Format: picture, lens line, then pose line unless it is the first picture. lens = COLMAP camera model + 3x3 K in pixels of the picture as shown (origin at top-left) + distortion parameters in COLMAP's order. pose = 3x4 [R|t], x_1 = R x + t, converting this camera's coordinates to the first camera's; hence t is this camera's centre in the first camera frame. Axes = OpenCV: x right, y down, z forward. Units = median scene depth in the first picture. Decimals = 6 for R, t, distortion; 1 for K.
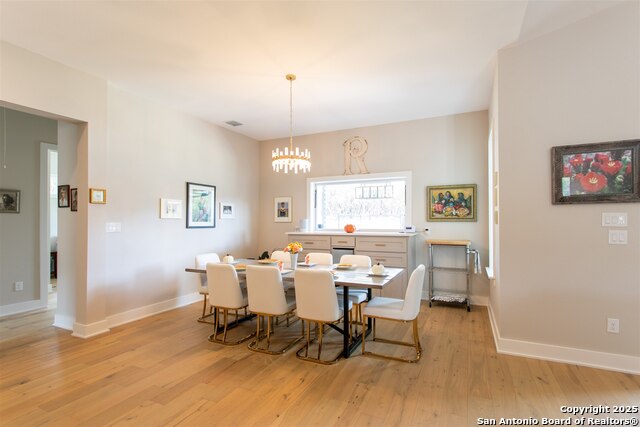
lens RADIAL K [[312.2, 0, 314.0], [0, 312.2, 216.5], [0, 0, 1]] dist [0.005183, 0.000276]
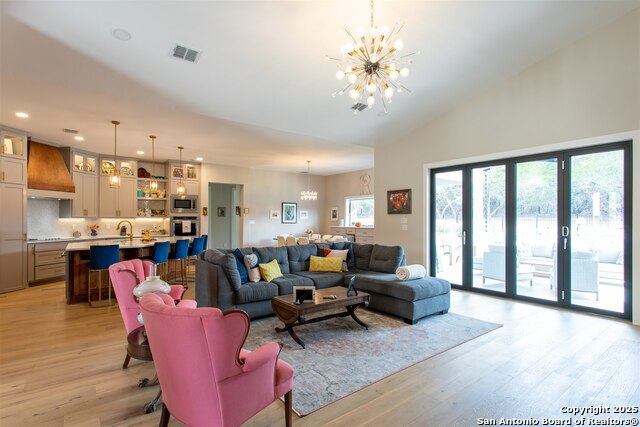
lens RADIAL K [[312.2, 0, 319.1], [0, 312.2, 215.9], [0, 0, 1]] dist [0.005183, 0.000276]
pose [[0.890985, -0.000152, -0.454033, 0.807139], [0.000376, 1.000000, 0.000403, -0.014958], [0.454033, -0.000530, 0.890985, -0.830929]]
